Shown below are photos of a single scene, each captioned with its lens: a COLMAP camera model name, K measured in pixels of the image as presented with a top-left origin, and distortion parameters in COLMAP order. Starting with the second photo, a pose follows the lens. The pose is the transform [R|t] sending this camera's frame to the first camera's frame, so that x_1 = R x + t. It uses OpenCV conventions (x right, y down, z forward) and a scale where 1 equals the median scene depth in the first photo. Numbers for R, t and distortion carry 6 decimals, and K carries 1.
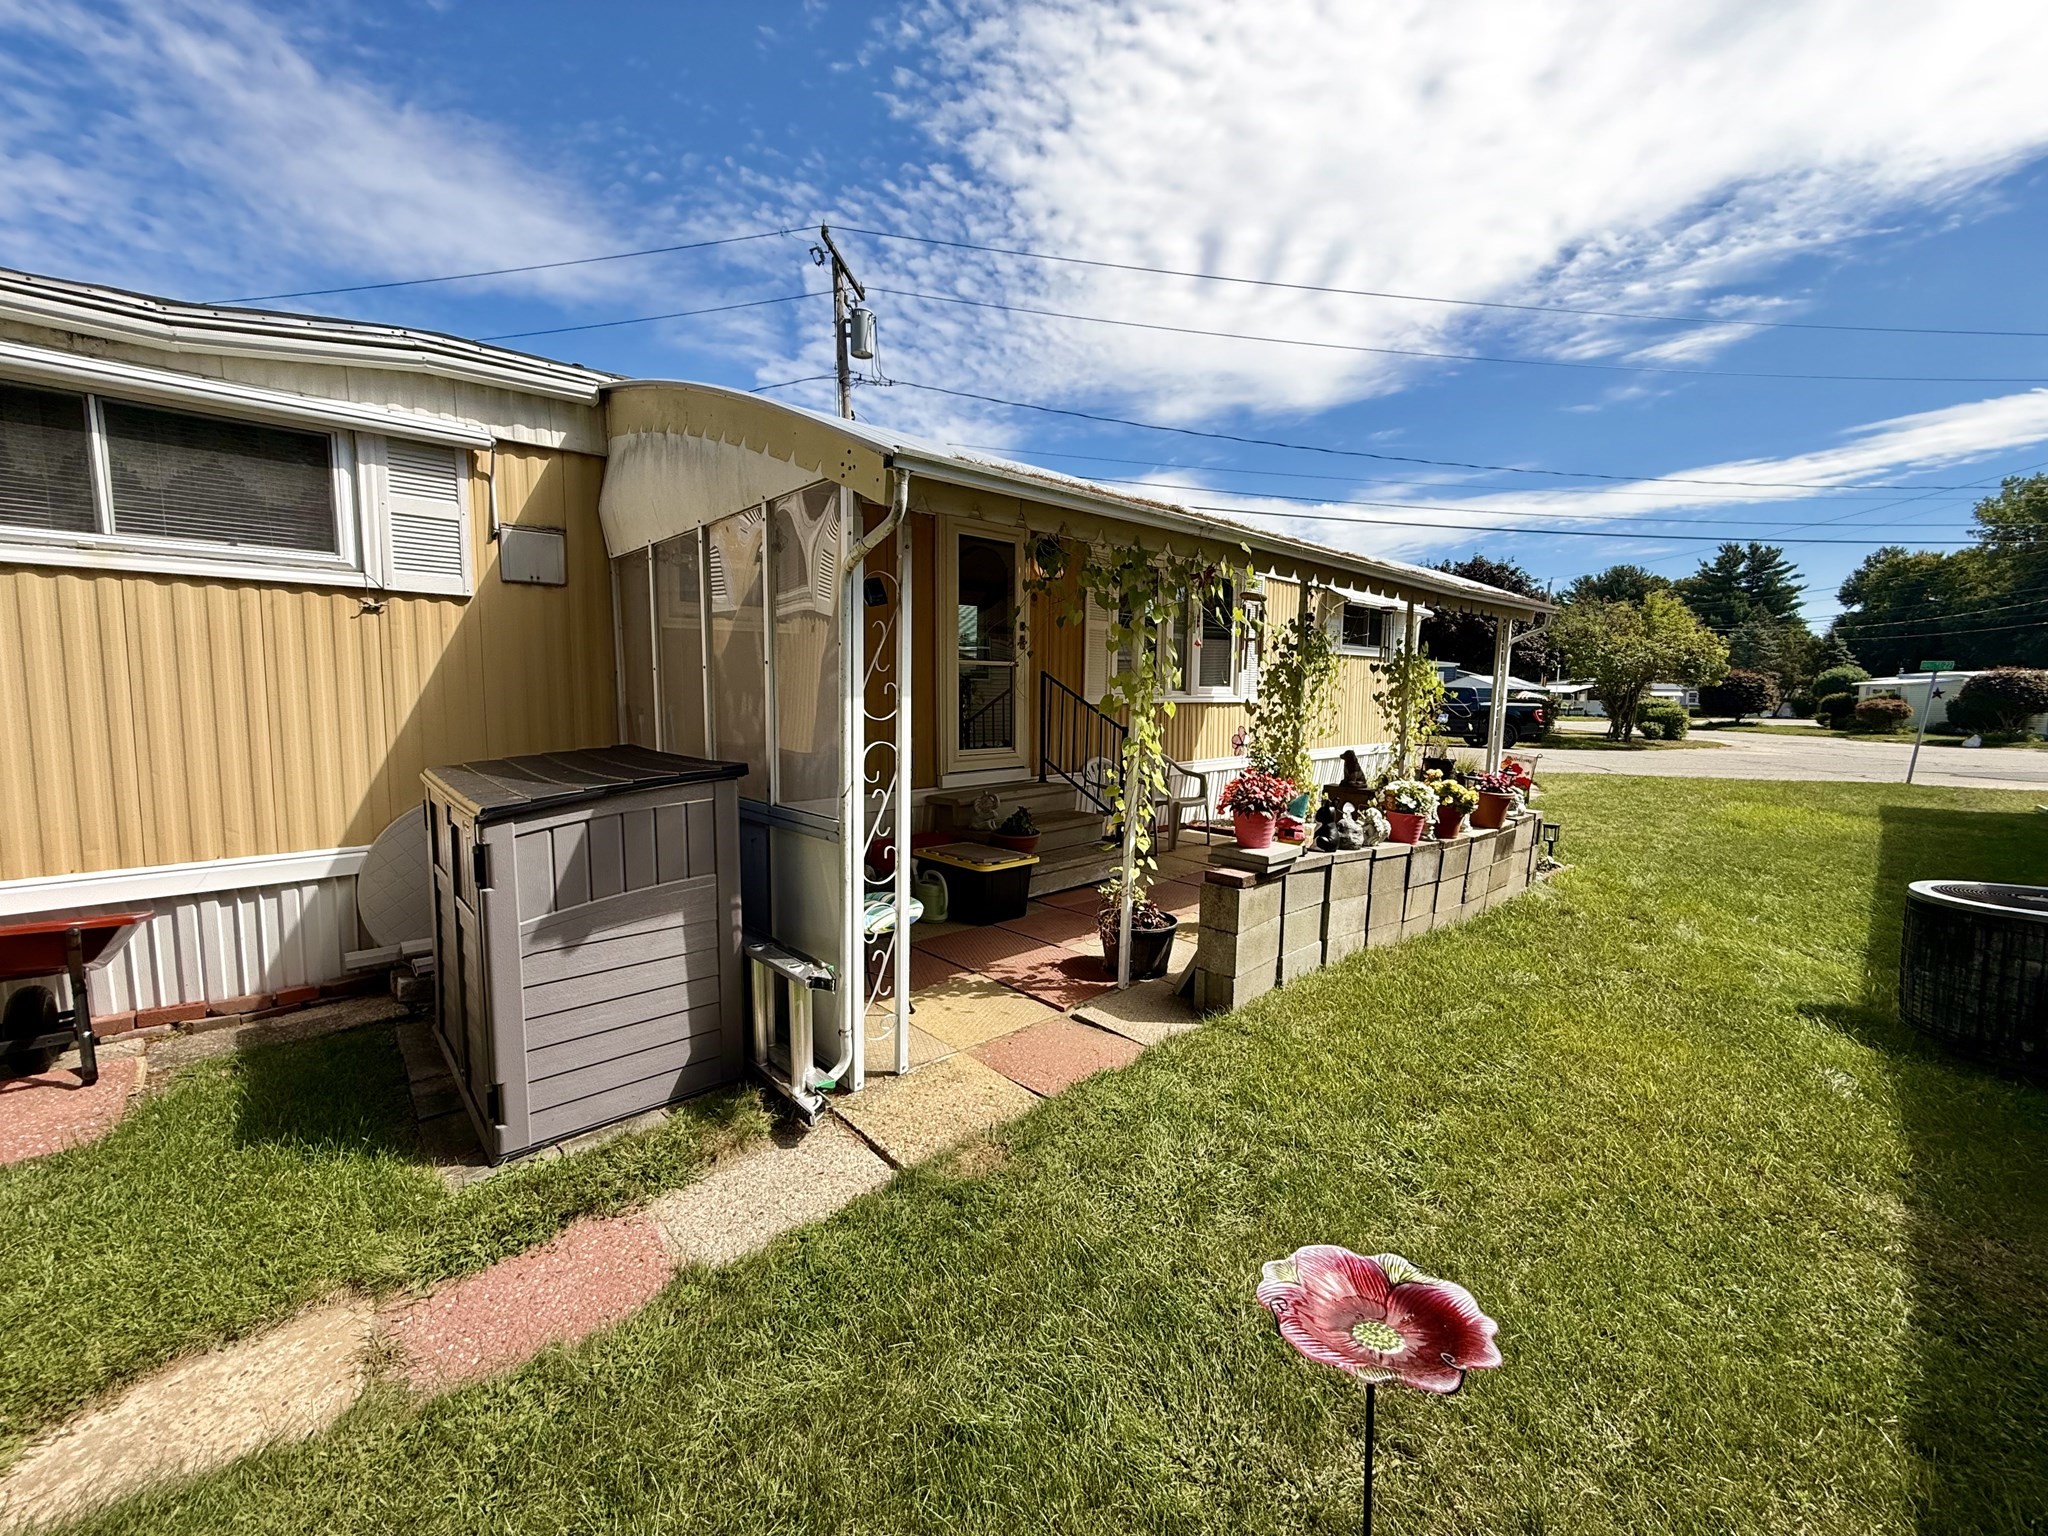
lens RADIAL K [[815.9, 0, 1024.0], [0, 815.9, 768.0], [0, 0, 1]] dist [0.000988, -0.000144]
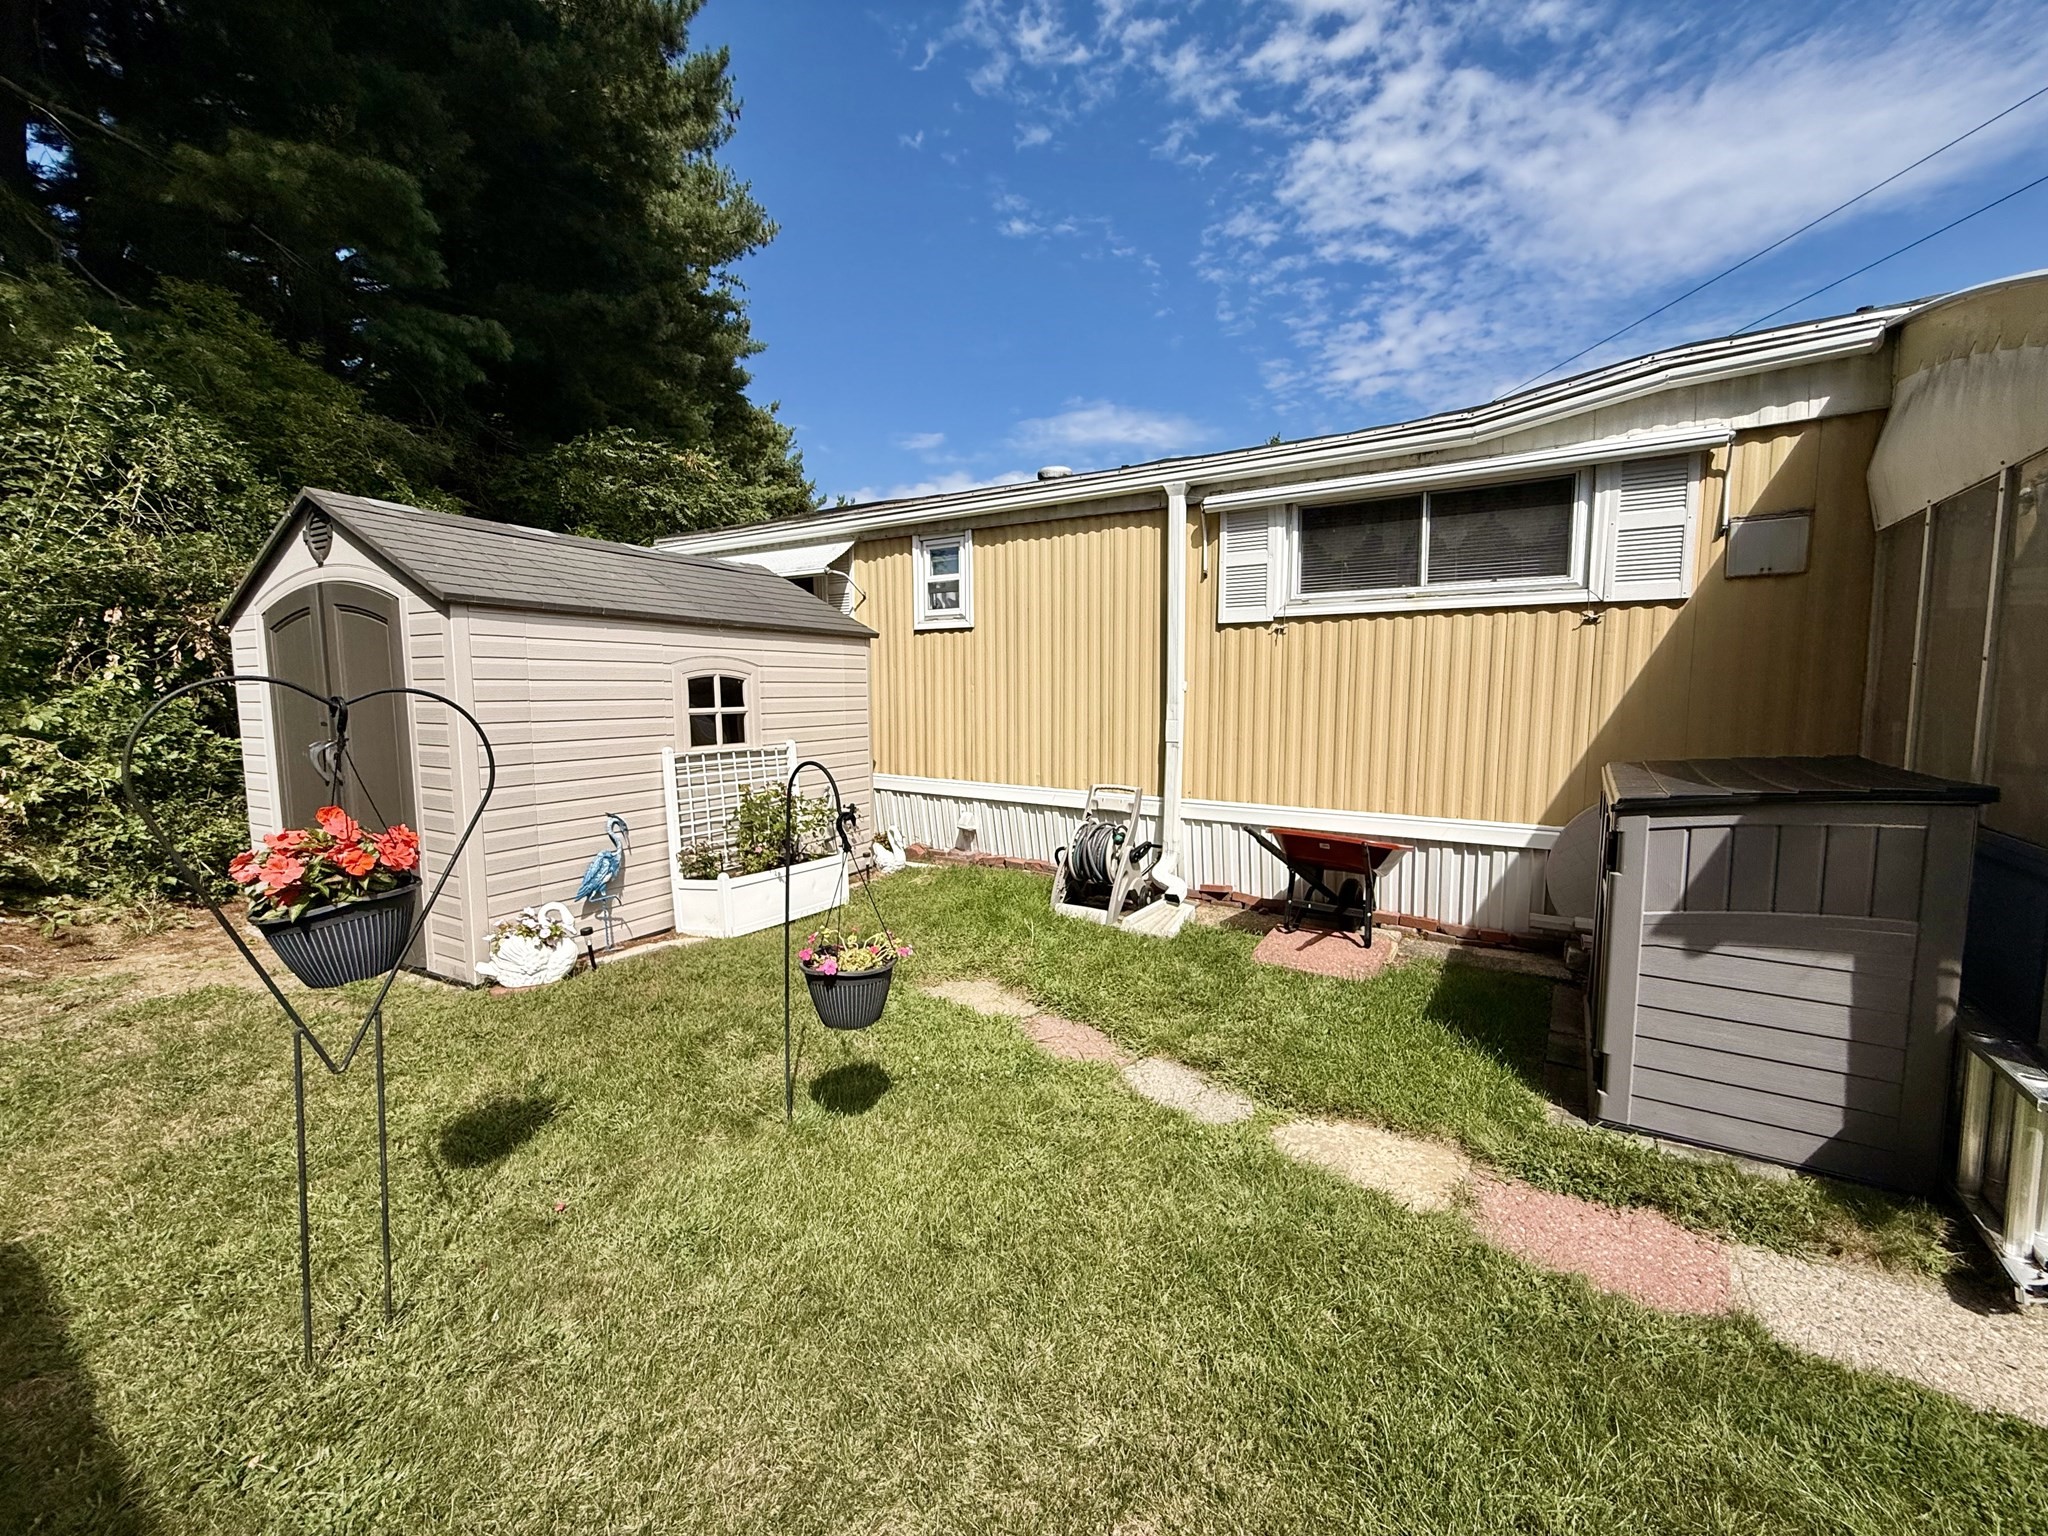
lens RADIAL K [[814.0, 0, 1024.0], [0, 814.0, 768.0], [0, 0, 1]] dist [-0.002715, -0.000210]
pose [[0.247072, 0.084323, -0.965321, 0.133026], [-0.088352, 0.994017, 0.064216, 0.006806], [0.964961, 0.069422, 0.253044, -0.033930]]
